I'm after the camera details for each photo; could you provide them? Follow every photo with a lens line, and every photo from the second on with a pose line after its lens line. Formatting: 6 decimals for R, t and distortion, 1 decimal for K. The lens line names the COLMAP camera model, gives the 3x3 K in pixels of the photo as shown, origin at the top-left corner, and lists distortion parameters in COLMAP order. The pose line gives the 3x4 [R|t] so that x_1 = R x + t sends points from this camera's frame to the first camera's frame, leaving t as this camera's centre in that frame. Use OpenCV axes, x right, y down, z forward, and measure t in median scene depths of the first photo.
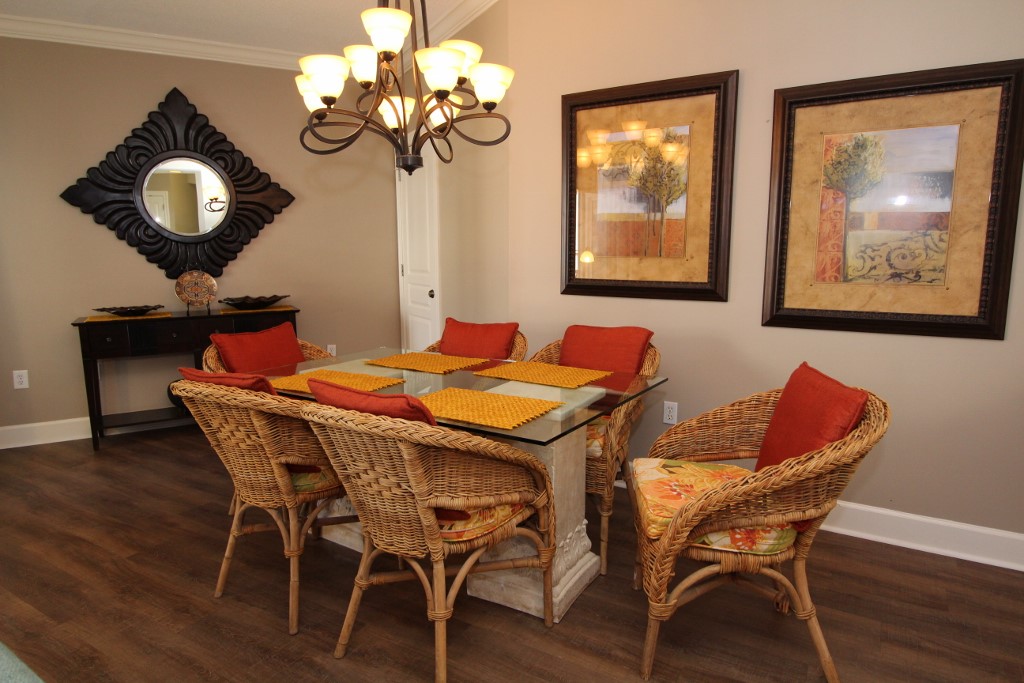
lens RADIAL K [[609.6, 0, 512.0], [0, 609.6, 341.5], [0, 0, 1]] dist [-0.001719, -0.001446]
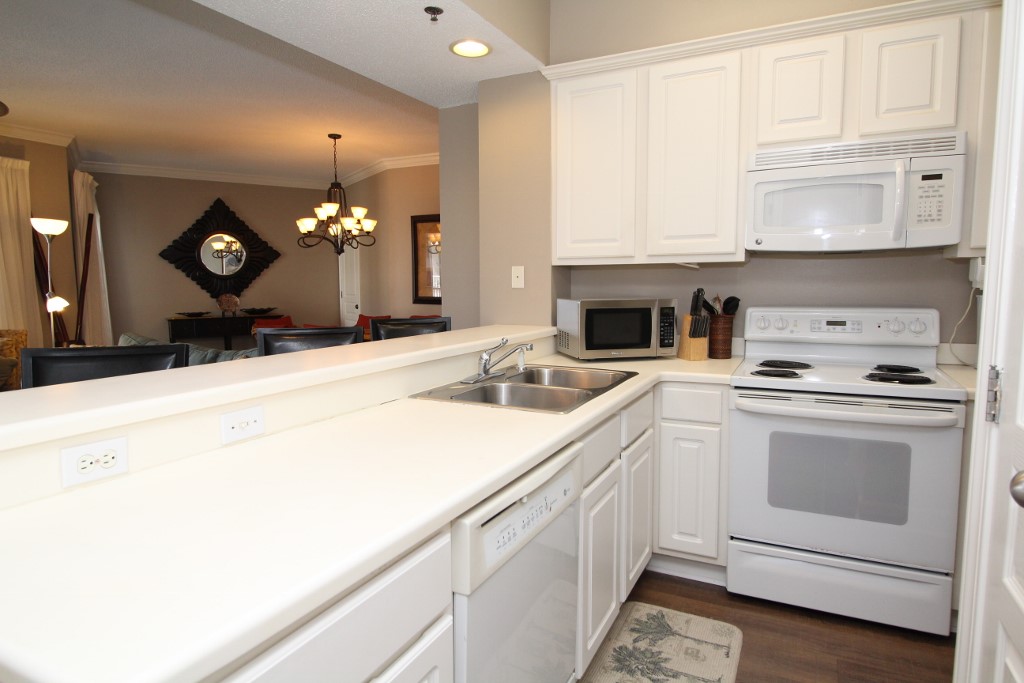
lens RADIAL K [[600.5, 0, 512.0], [0, 600.5, 341.5], [0, 0, 1]] dist [0.002643, -0.001528]
pose [[0.996684, -0.004238, 0.081256, 0.260917], [0.008384, 0.998676, -0.050758, 0.170712], [-0.080933, 0.051271, 0.995400, -1.169729]]
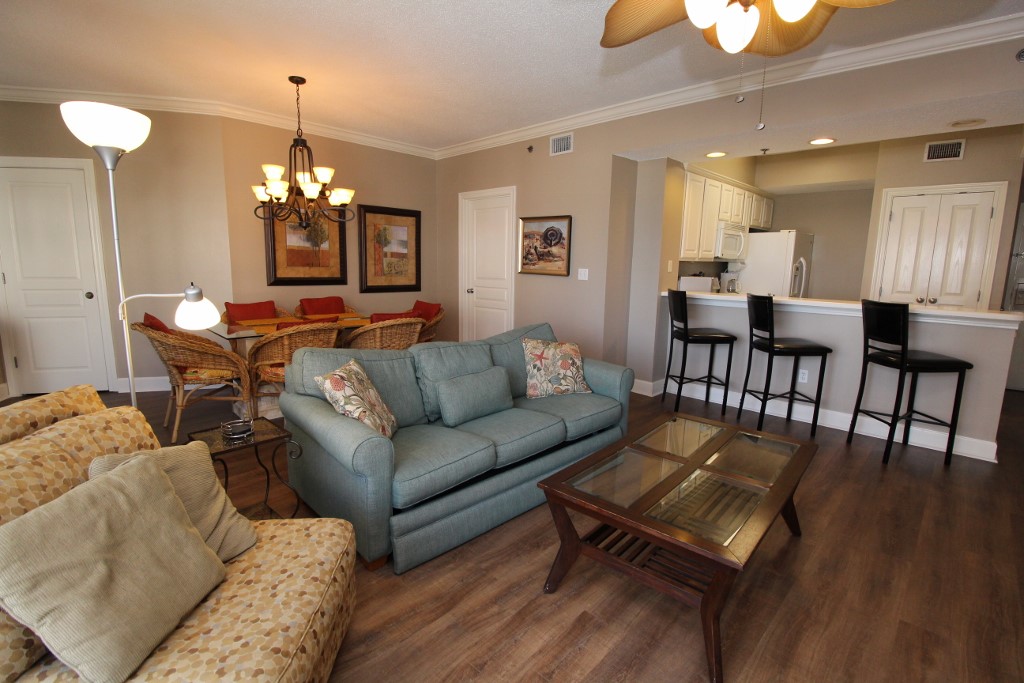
lens RADIAL K [[477.0, 0, 509.7], [0, 477.0, 339.4], [0, 0, 1]] dist [0.004160, -0.014135]
pose [[0.219093, -0.149085, 0.964247, -1.216503], [0.124190, 0.984481, 0.123995, -0.003739], [-0.967768, 0.092583, 0.234208, -0.066268]]
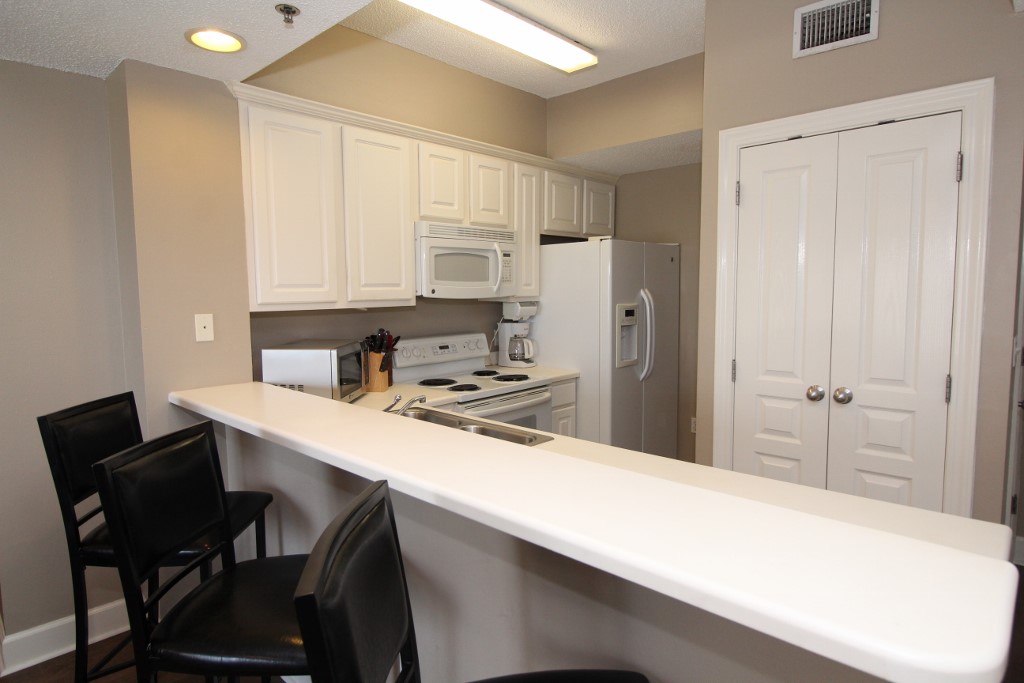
lens RADIAL K [[579.2, 0, 509.5], [0, 579.2, 342.4], [0, 0, 1]] dist [0.000552, -0.000621]
pose [[0.209589, -0.085747, 0.974022, -0.294318], [0.148800, 0.987342, 0.054901, 0.054822], [-0.966401, 0.133428, 0.219696, -0.753806]]
